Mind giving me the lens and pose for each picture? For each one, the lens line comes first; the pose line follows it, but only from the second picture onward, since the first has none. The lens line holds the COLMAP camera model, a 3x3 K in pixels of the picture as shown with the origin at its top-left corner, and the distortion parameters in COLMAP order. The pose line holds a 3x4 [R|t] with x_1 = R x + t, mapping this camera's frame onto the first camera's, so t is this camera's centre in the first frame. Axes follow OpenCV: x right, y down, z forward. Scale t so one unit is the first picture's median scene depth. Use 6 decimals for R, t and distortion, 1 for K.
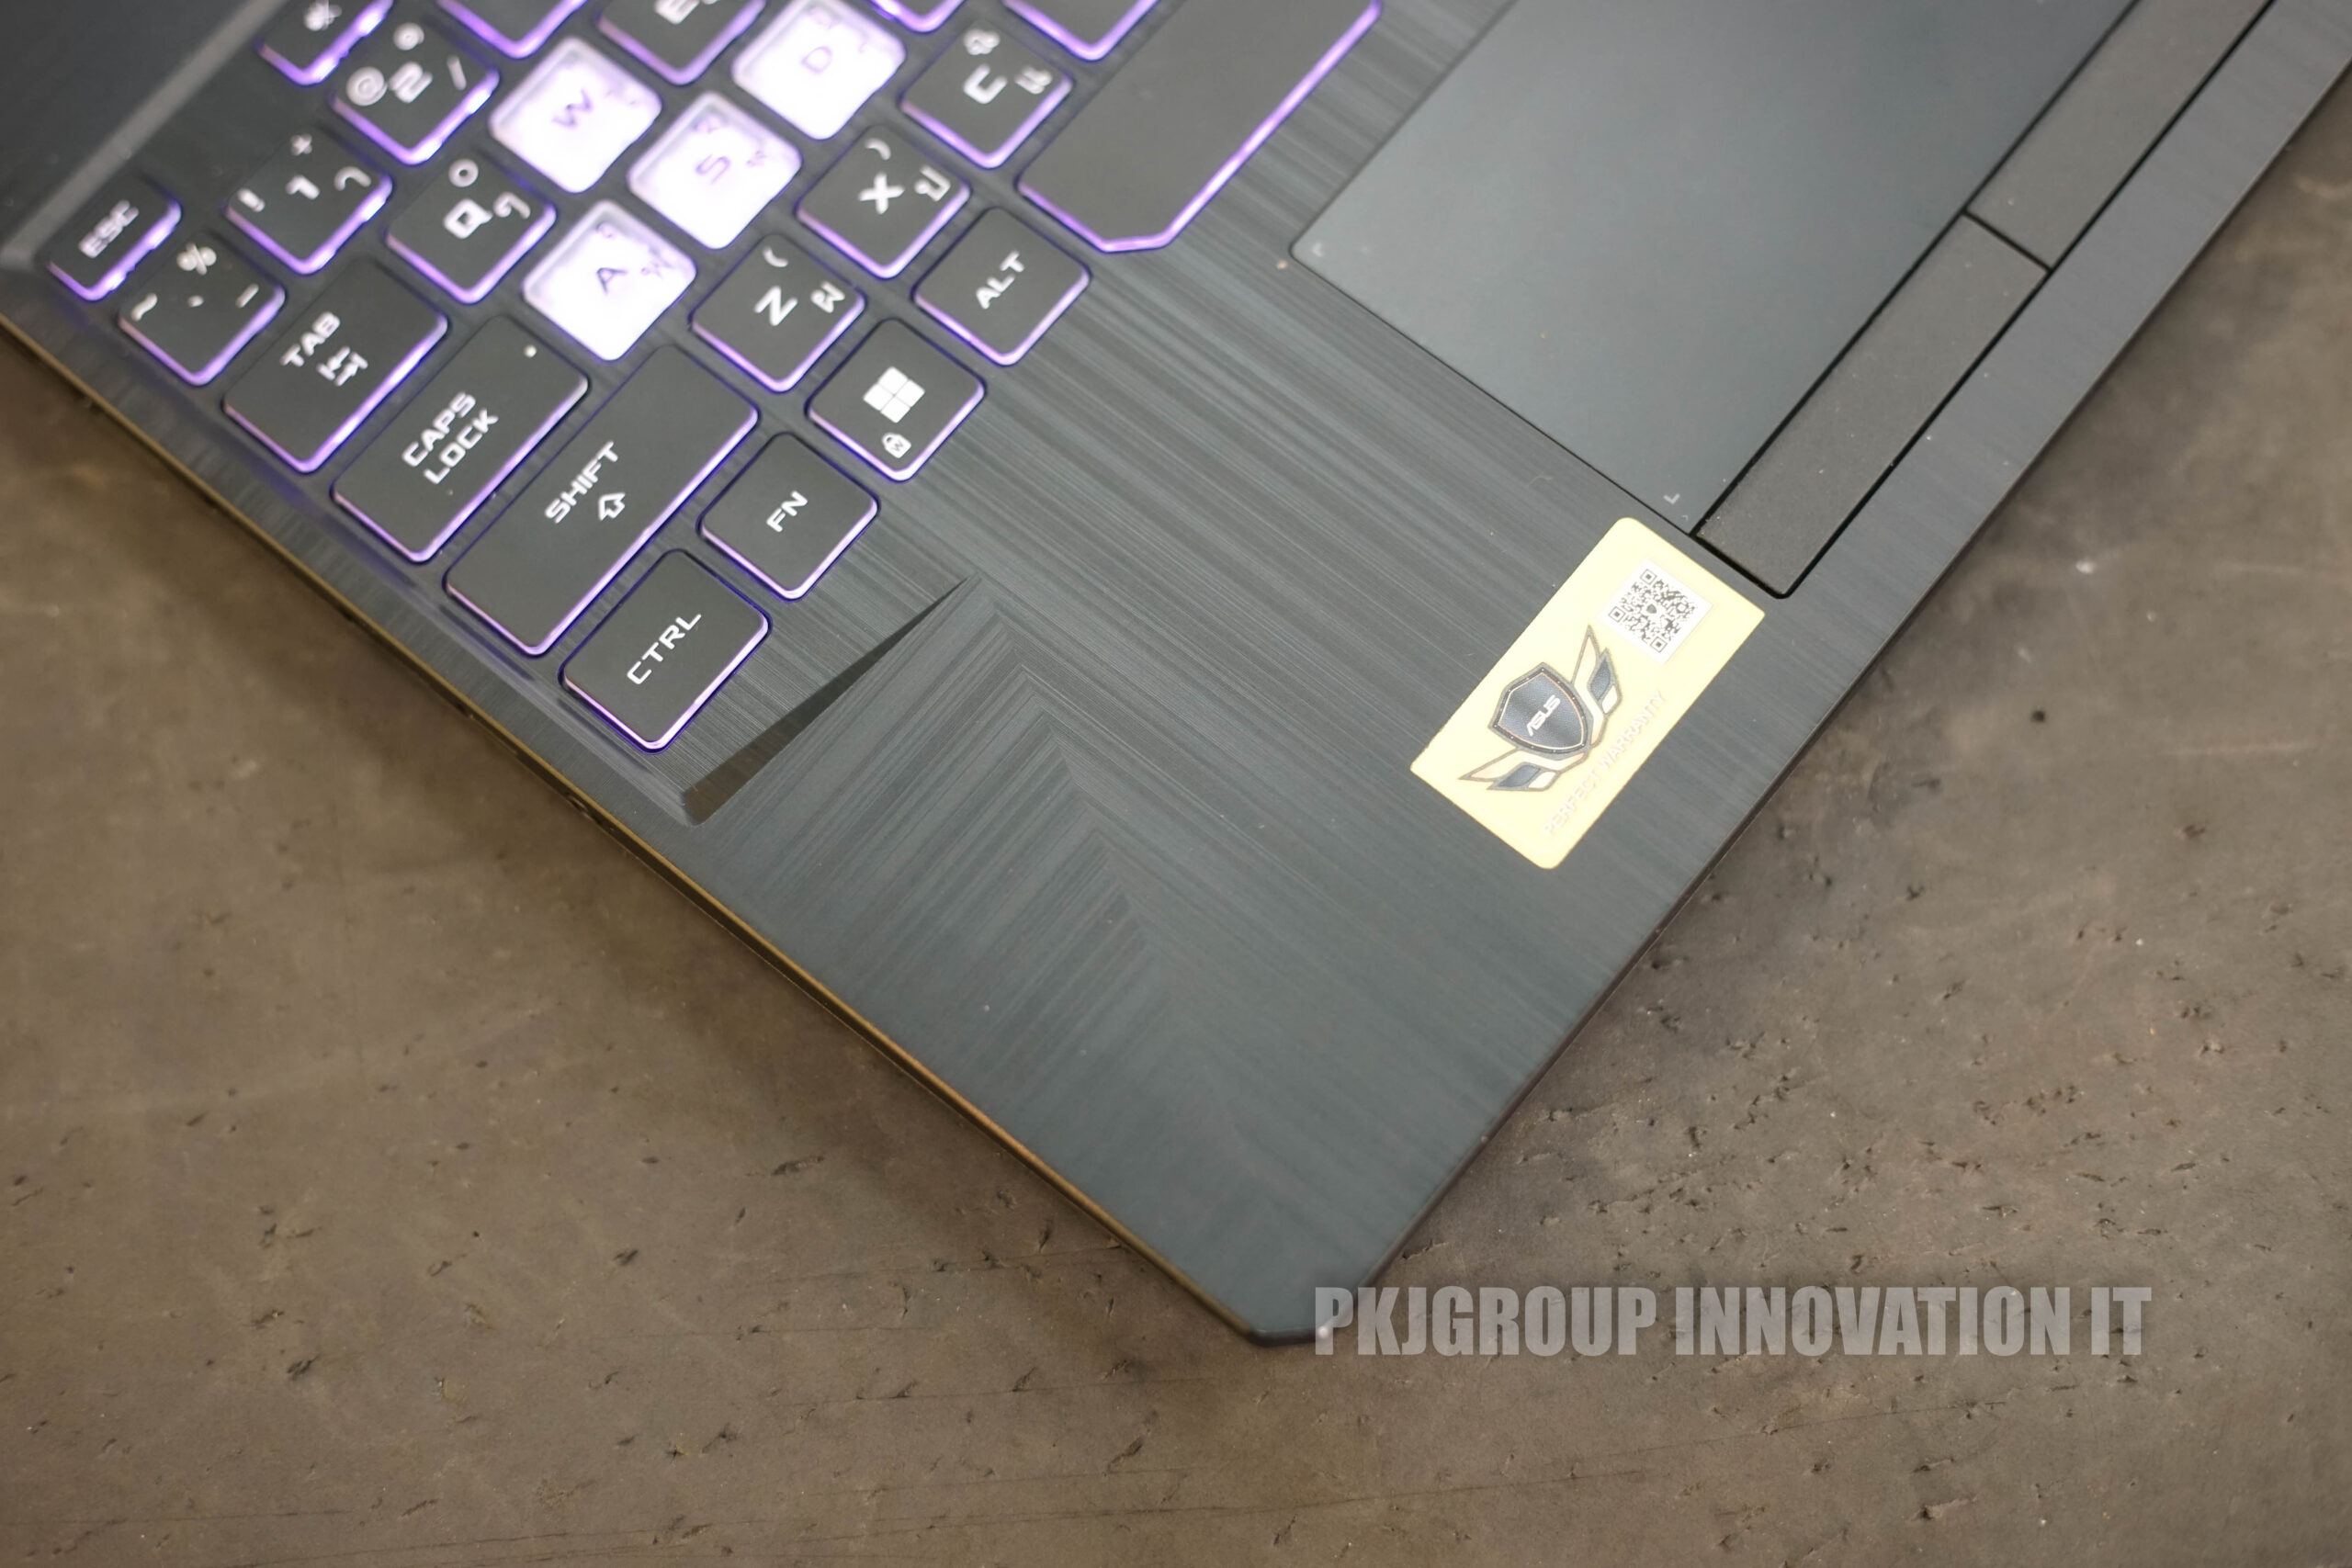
lens RADIAL K [[3971.7, 0, 1176.0], [0, 3971.7, 784.0], [0, 0, 1]] dist [-0.211206, -0.039218]
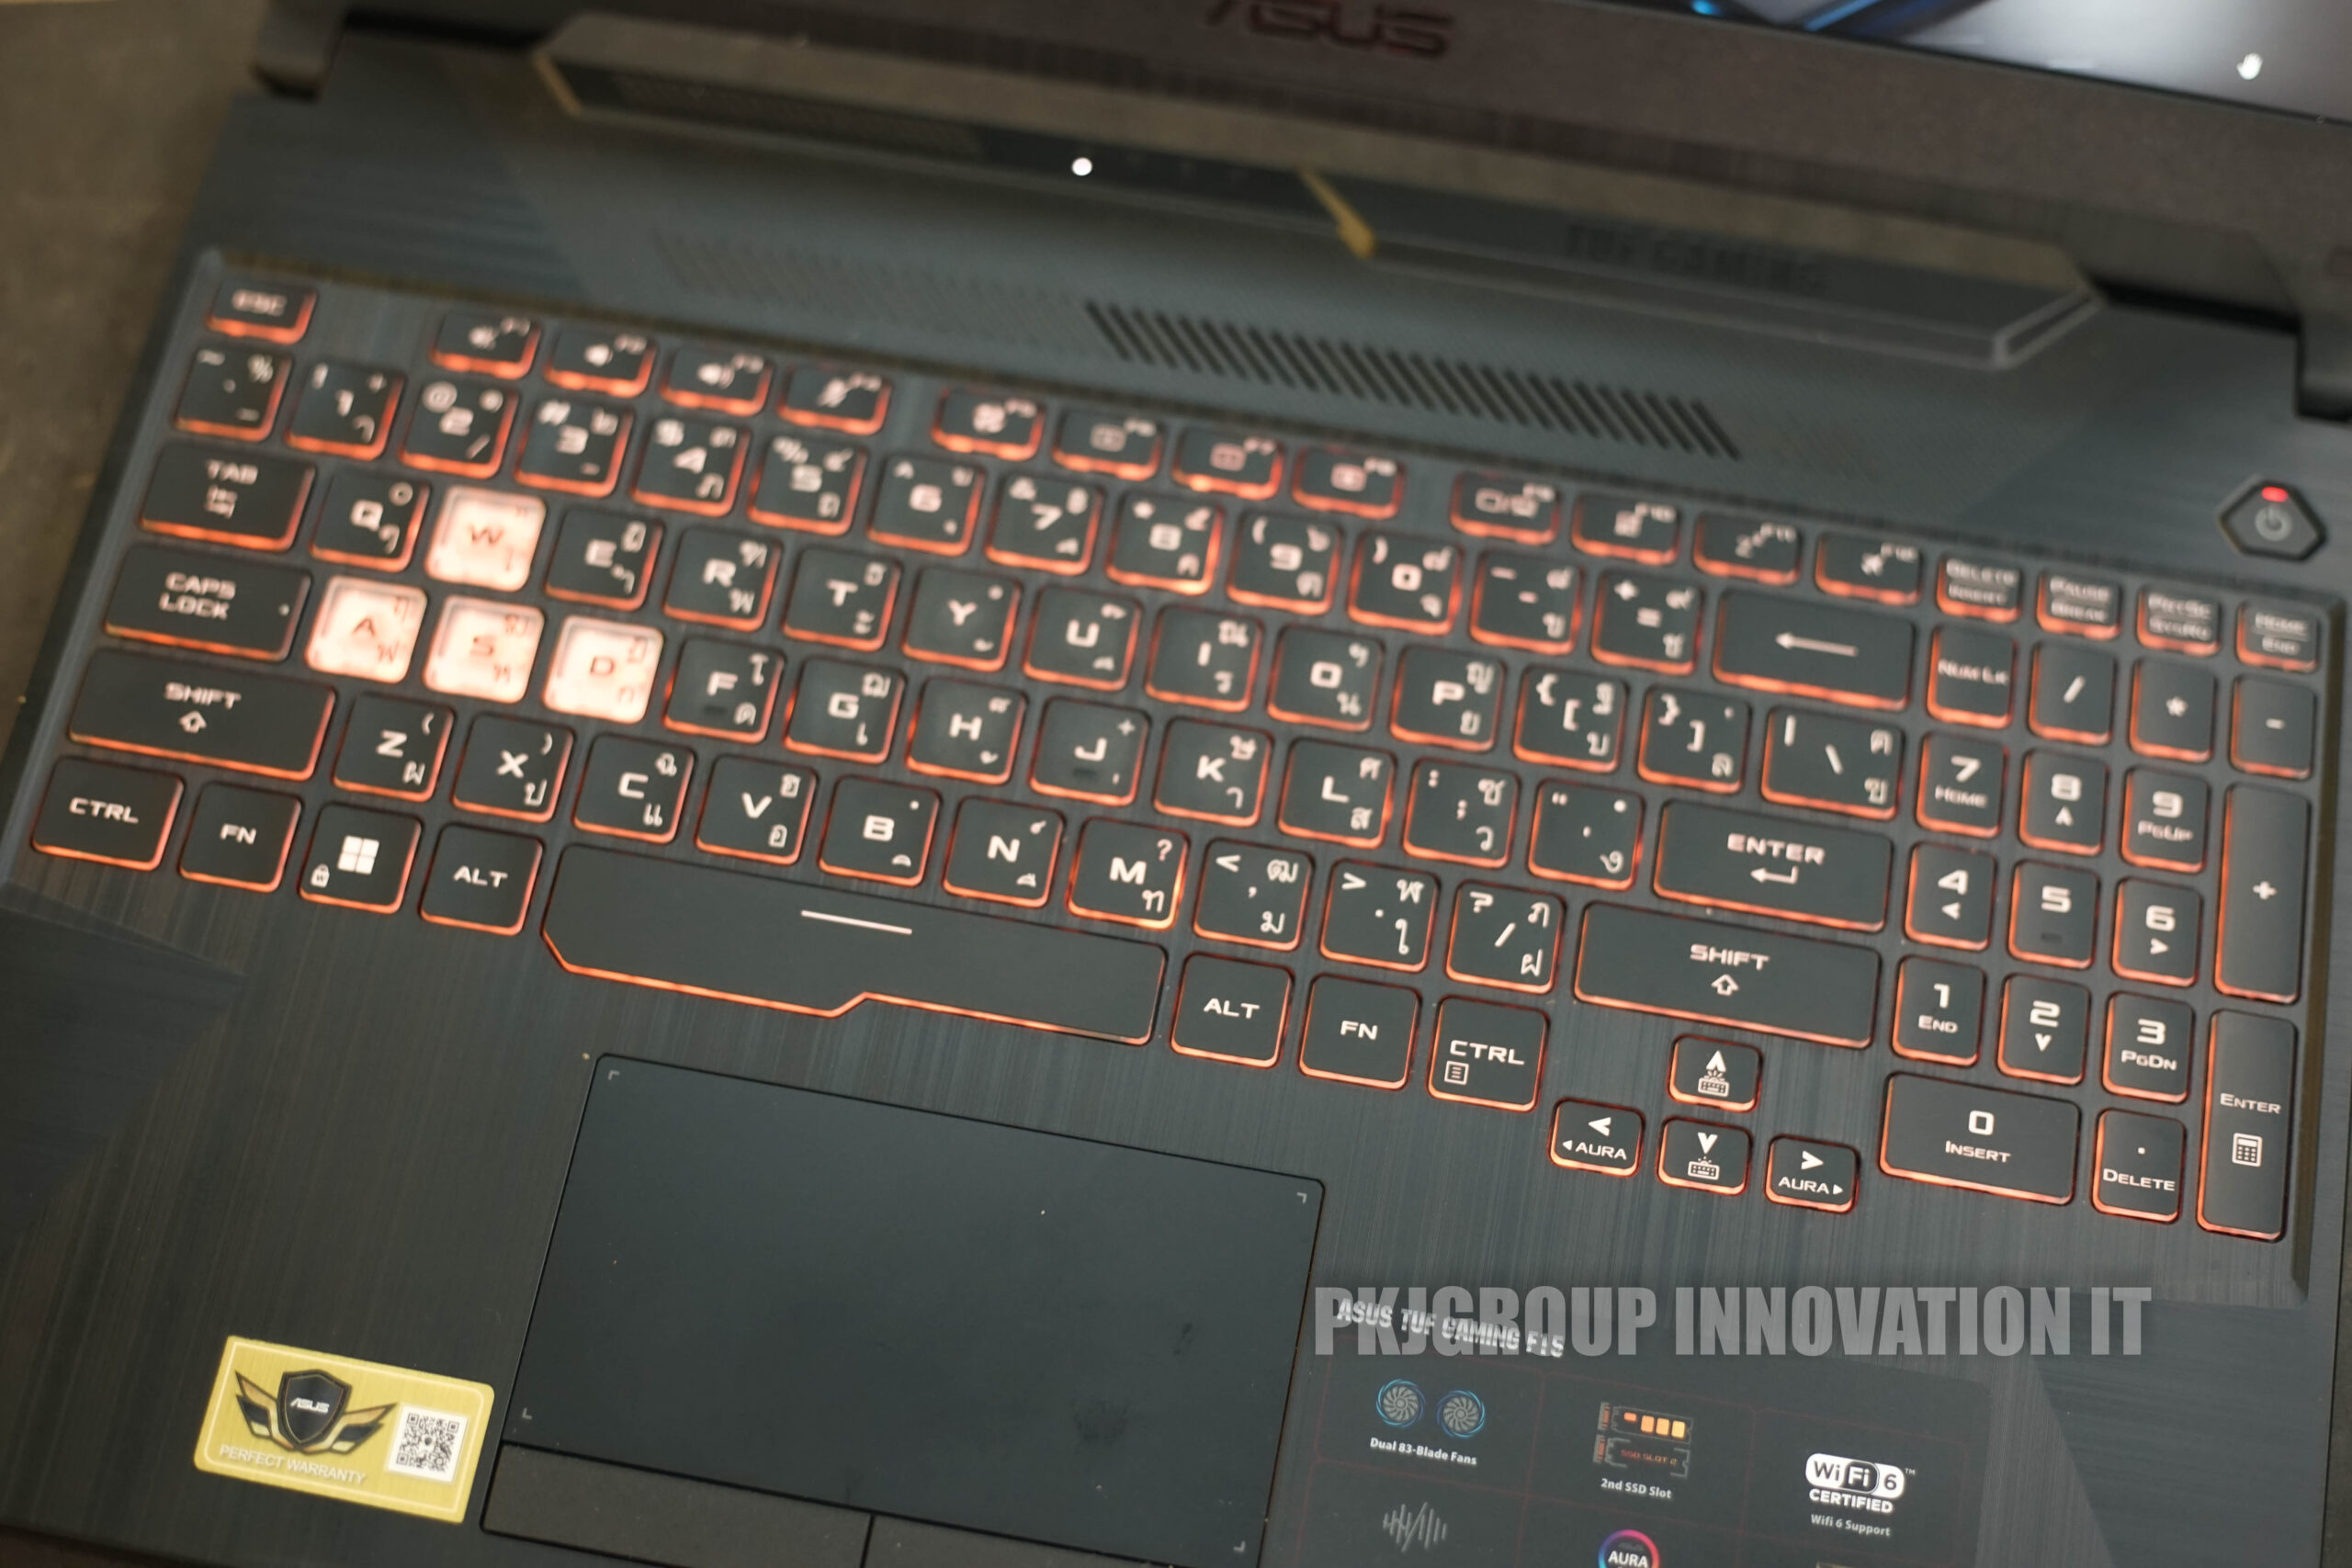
lens RADIAL K [[3971.7, 0, 1176.0], [0, 3971.7, 784.0], [0, 0, 1]] dist [-0.211206, -0.039218]
pose [[0.487590, 0.803884, -0.340626, 0.463246], [-0.829737, 0.548056, 0.105694, -0.456949], [0.271648, 0.231094, 0.934239, -0.111233]]
